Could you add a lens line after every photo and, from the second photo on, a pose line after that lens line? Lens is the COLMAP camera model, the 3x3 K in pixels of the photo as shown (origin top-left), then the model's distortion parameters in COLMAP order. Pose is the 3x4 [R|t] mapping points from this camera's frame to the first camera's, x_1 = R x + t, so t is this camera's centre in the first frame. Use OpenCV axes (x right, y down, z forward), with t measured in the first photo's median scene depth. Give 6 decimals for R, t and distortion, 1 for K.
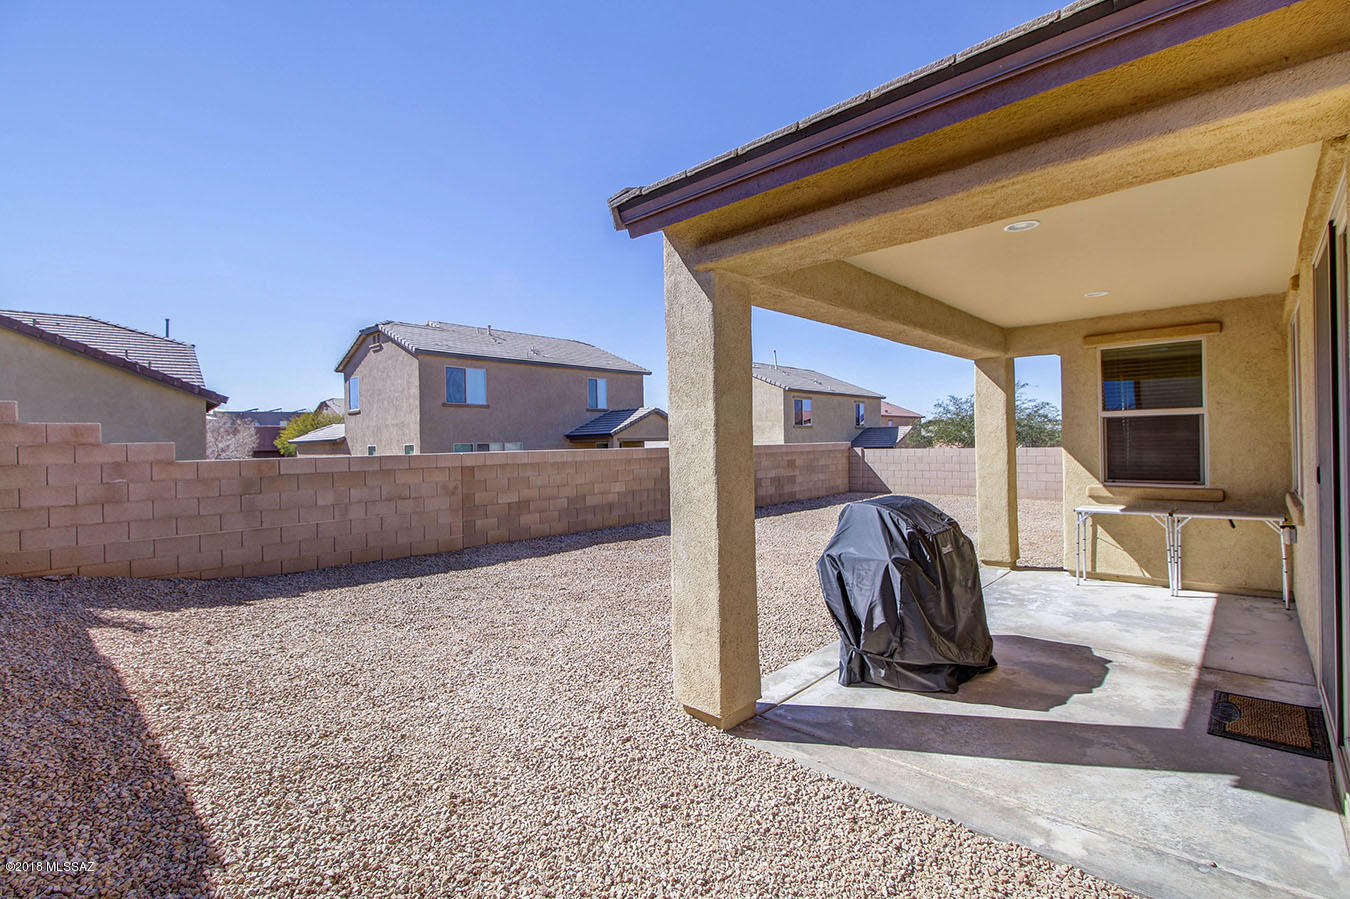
lens RADIAL K [[617.8, 0, 674.4], [0, 617.8, 446.4], [0, 0, 1]] dist [-0.001496, -0.000078]
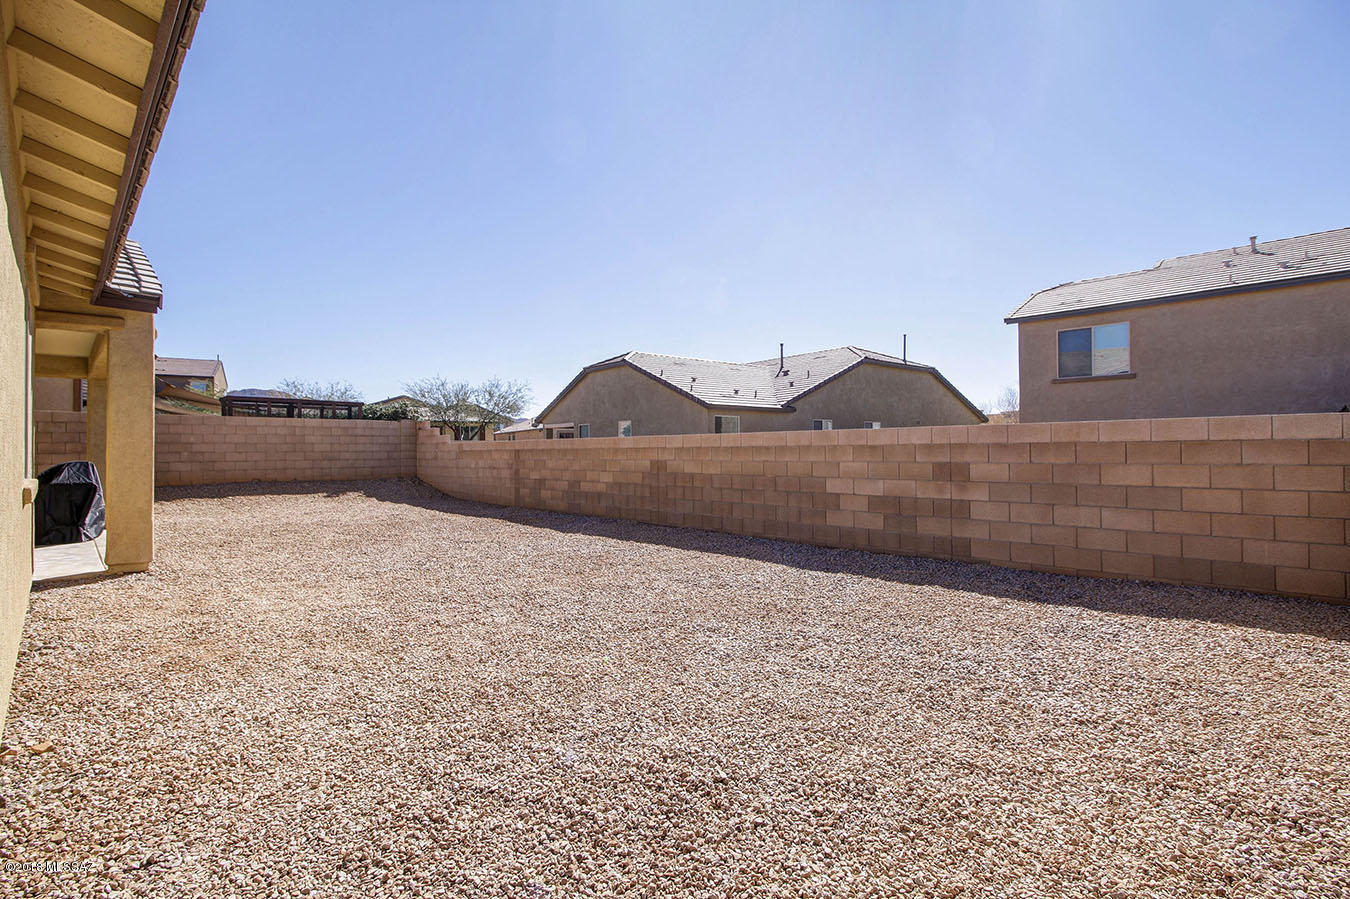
lens RADIAL K [[617.8, 0, 674.3], [0, 617.8, 447.1], [0, 0, 1]] dist [-0.001496, -0.000078]
pose [[-0.007804, 0.021130, -0.999746, 0.915612], [0.002611, 0.999774, 0.021110, -0.002477], [0.999966, -0.002446, -0.007858, 1.154072]]
